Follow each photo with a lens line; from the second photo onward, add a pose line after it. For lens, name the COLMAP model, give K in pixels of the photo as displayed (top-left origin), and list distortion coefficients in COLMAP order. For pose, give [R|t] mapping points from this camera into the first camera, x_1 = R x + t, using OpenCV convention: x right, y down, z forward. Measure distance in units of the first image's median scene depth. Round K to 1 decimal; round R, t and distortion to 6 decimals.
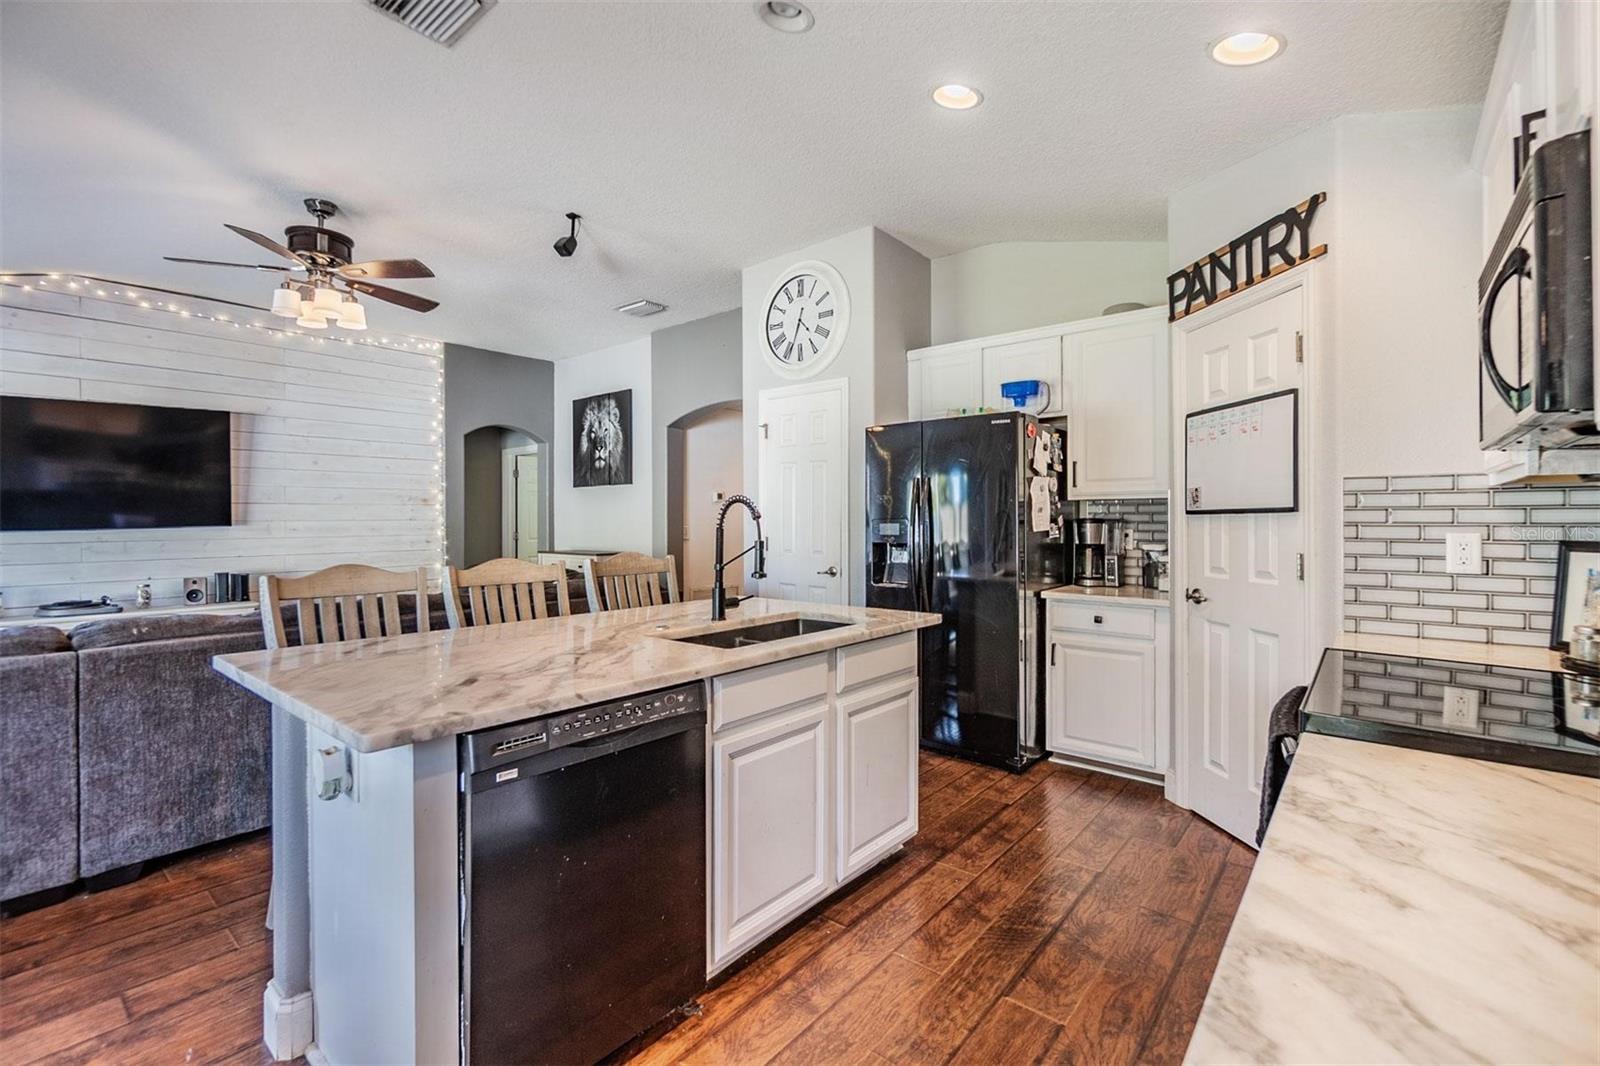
lens RADIAL K [[702.0, 0, 798.7], [0, 702.0, 521.0], [0, 0, 1]] dist [-0.003703, -0.000549]
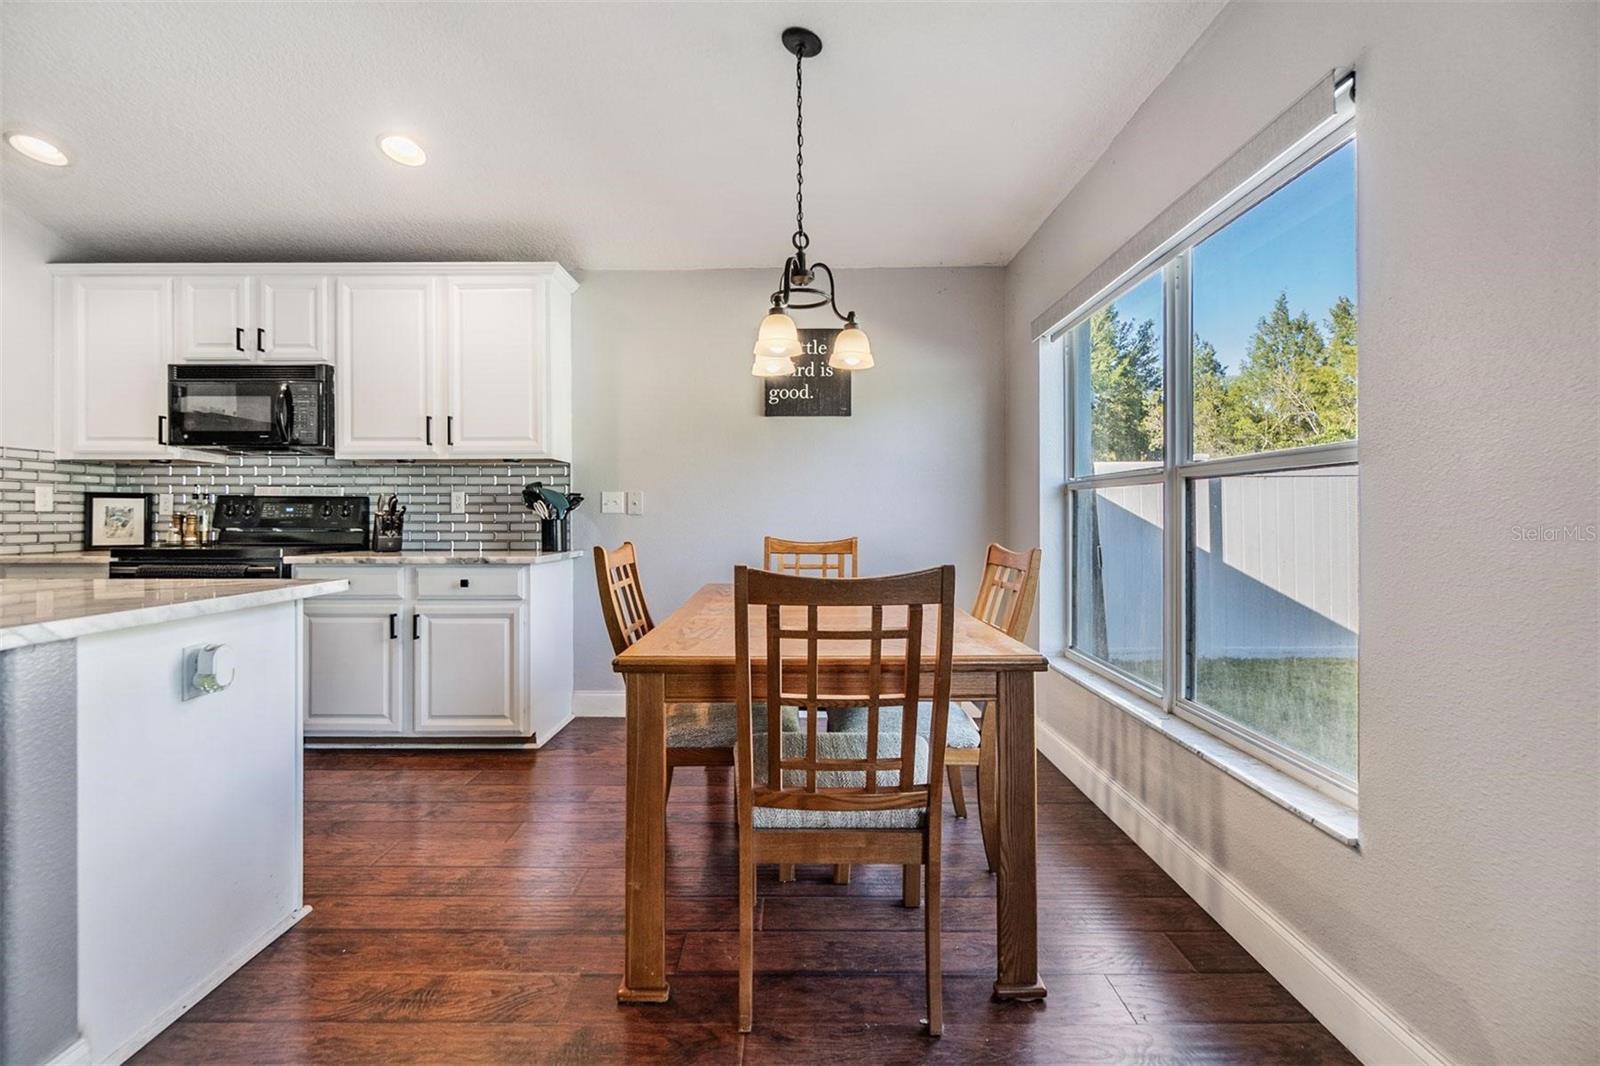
lens RADIAL K [[698.6, 0, 799.9], [0, 698.6, 515.6], [0, 0, 1]] dist [-0.004515, -0.000571]
pose [[-0.643277, 0.003519, 0.765626, -0.794593], [0.001740, 0.999994, -0.003134, 0.051702], [-0.765632, -0.000684, -0.643279, 0.383534]]
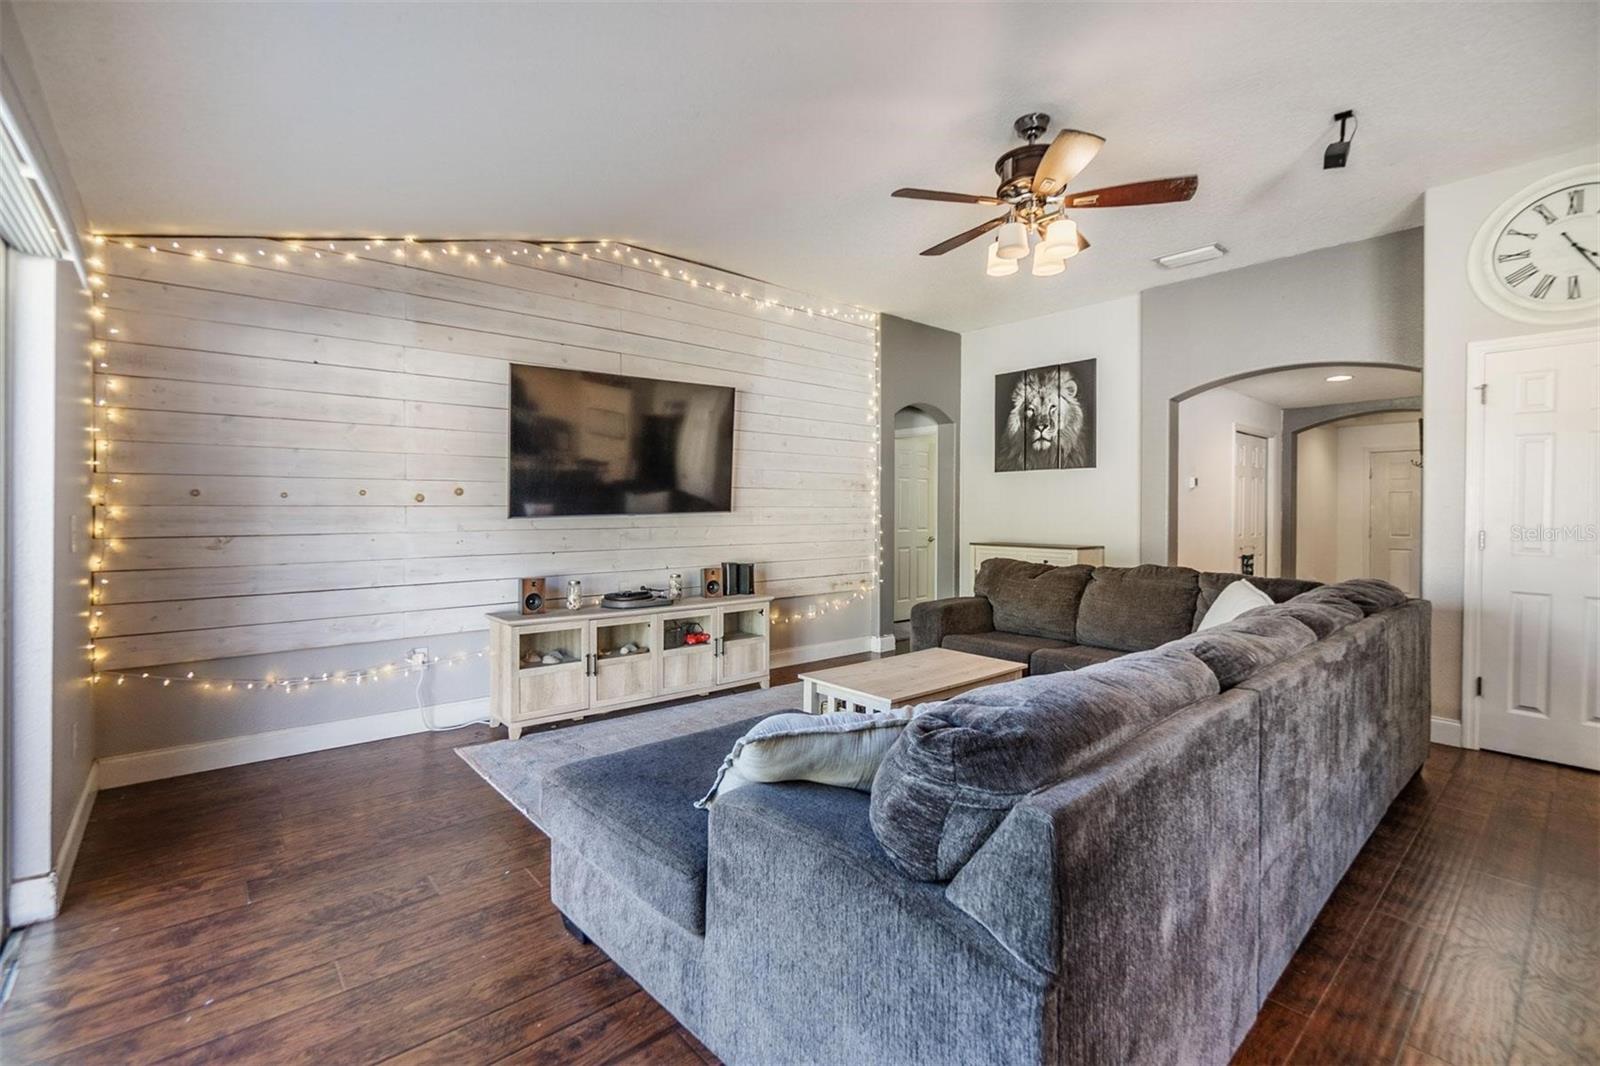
lens RADIAL K [[708.2, 0, 795.9], [0, 708.2, 510.0], [0, 0, 1]] dist [0.001688, 0.000255]
pose [[0.987099, 0.006749, -0.159967, -0.836901], [-0.007305, 0.999969, -0.002883, 0.009448], [0.159943, 0.004014, 0.987118, 0.133787]]
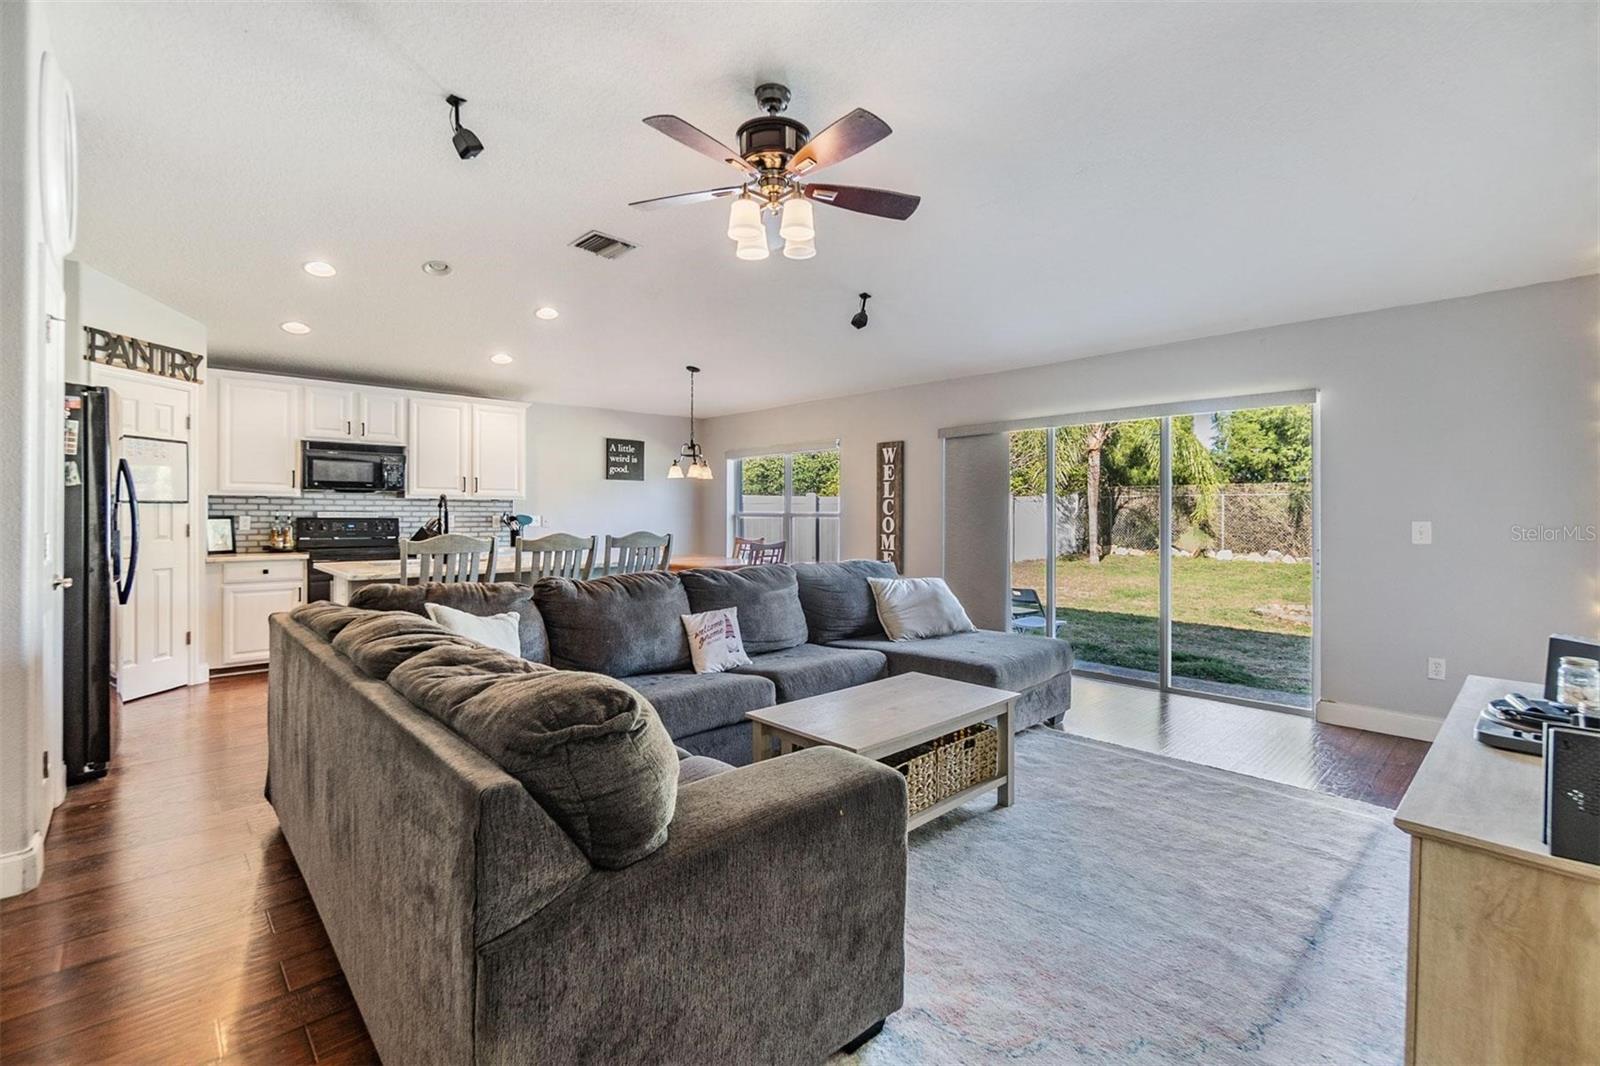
lens RADIAL K [[698.6, 0, 799.9], [0, 698.6, 515.6], [0, 0, 1]] dist [-0.004515, -0.000571]
pose [[-0.992800, -0.002520, 0.119761, -0.825990], [-0.002279, 0.999995, 0.002147, 0.008700], [-0.119766, 0.001858, -0.992800, 1.798207]]
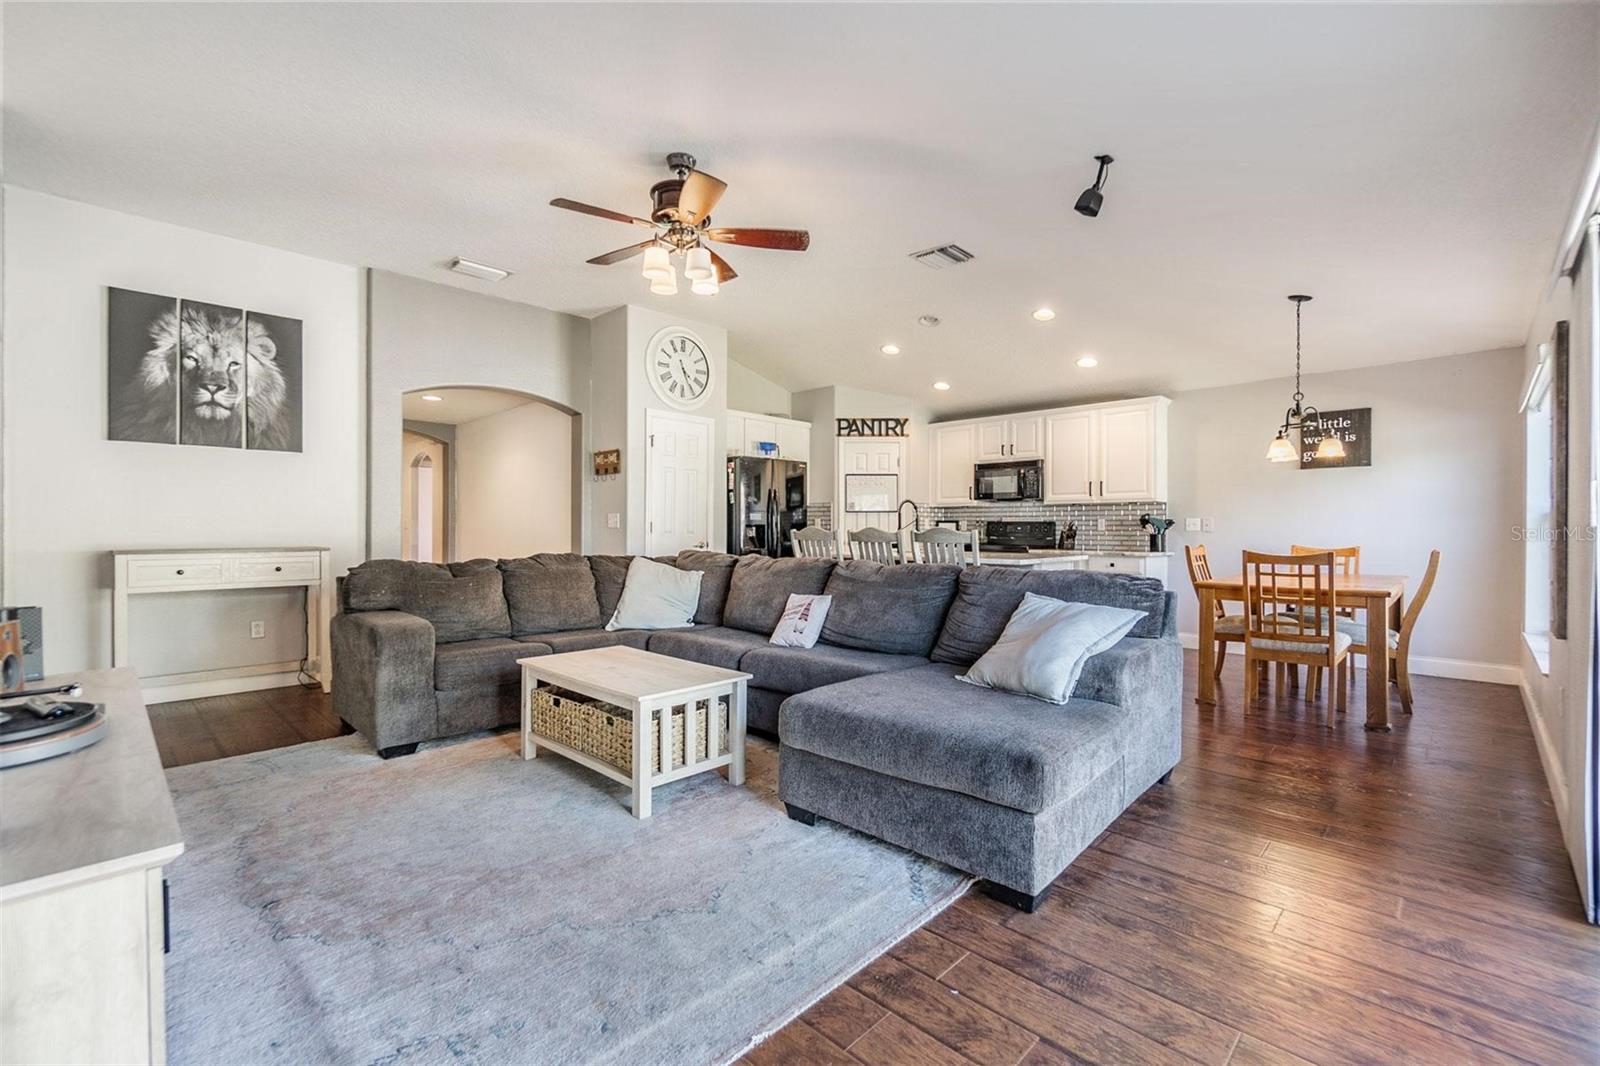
lens RADIAL K [[689.9, 0, 797.8], [0, 689.9, 535.1], [0, 0, 1]] dist [-0.004378, -0.000533]
pose [[0.076702, -0.007251, 0.997028, -1.631591], [-0.003042, 0.999967, 0.007506, 0.045846], [-0.997049, -0.003609, 0.076677, 0.789237]]
